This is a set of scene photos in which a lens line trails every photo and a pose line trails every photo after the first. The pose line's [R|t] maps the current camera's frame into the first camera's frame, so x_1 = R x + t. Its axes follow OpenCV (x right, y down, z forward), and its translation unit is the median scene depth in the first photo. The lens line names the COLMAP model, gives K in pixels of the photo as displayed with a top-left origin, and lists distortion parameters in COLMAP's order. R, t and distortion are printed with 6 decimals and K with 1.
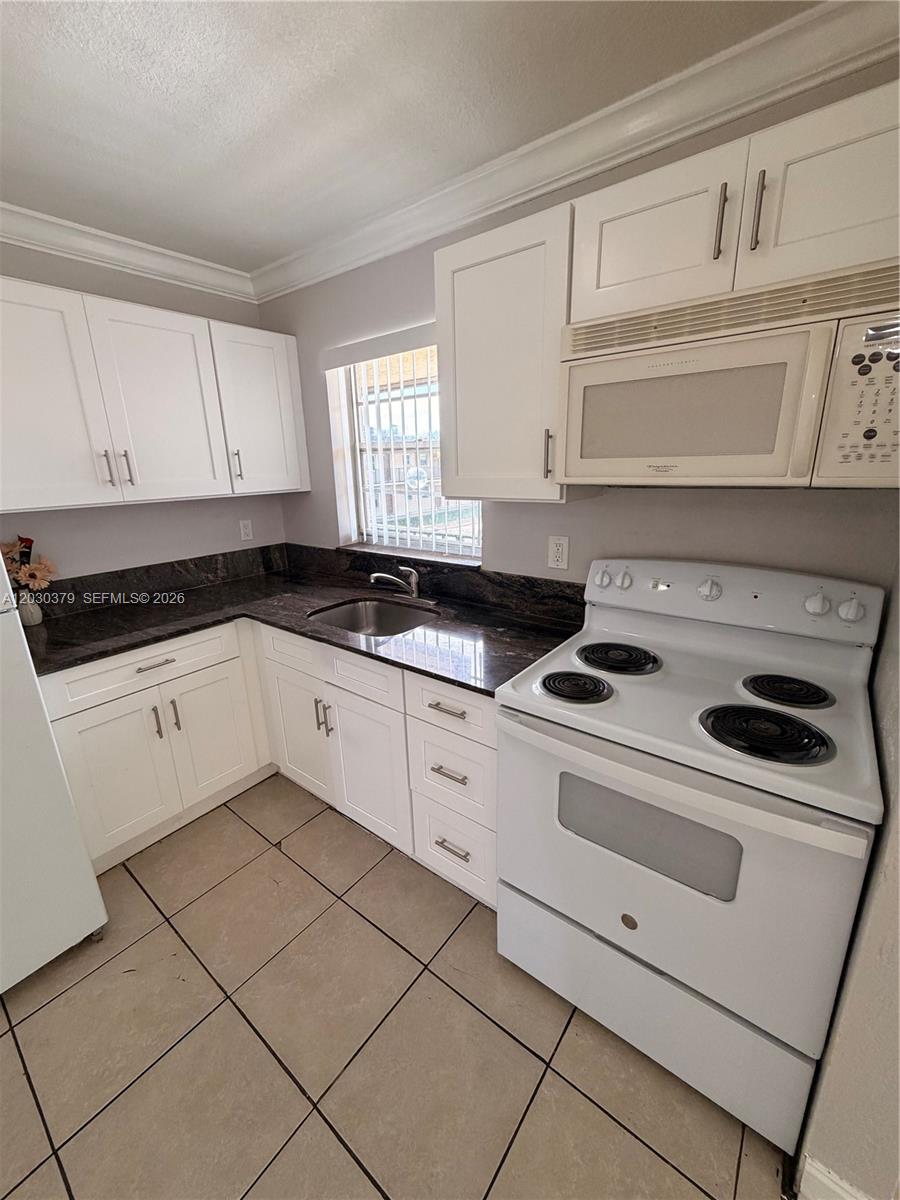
lens RADIAL K [[478.1, 0, 449.0], [0, 478.1, 595.6], [0, 0, 1]] dist [0.000030, 0.000479]
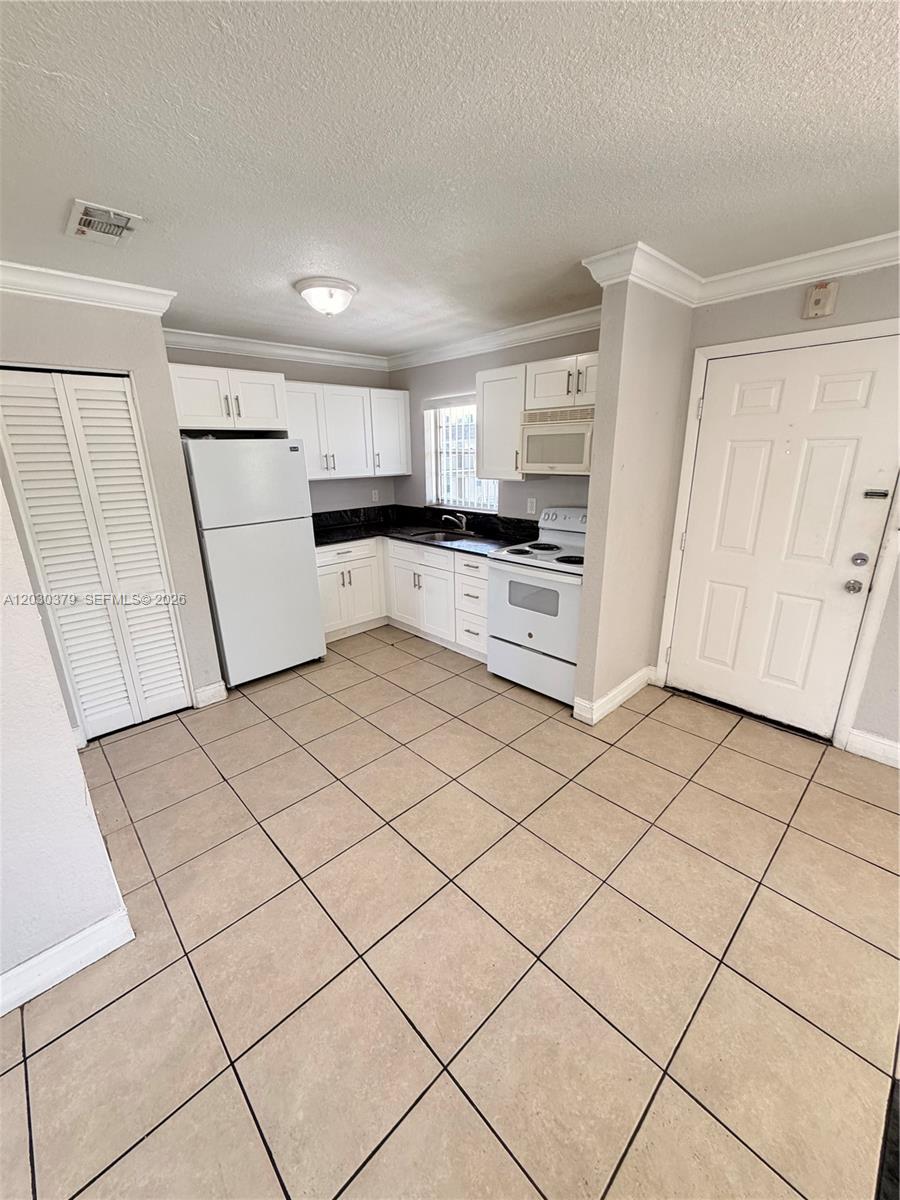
lens RADIAL K [[478.1, 0, 449.0], [0, 478.1, 595.6], [0, 0, 1]] dist [0.000030, 0.000479]
pose [[0.988458, 0.053638, -0.141680, 0.169085], [-0.049928, 0.998314, 0.029612, 0.230043], [0.143029, -0.022197, 0.989470, -1.009929]]
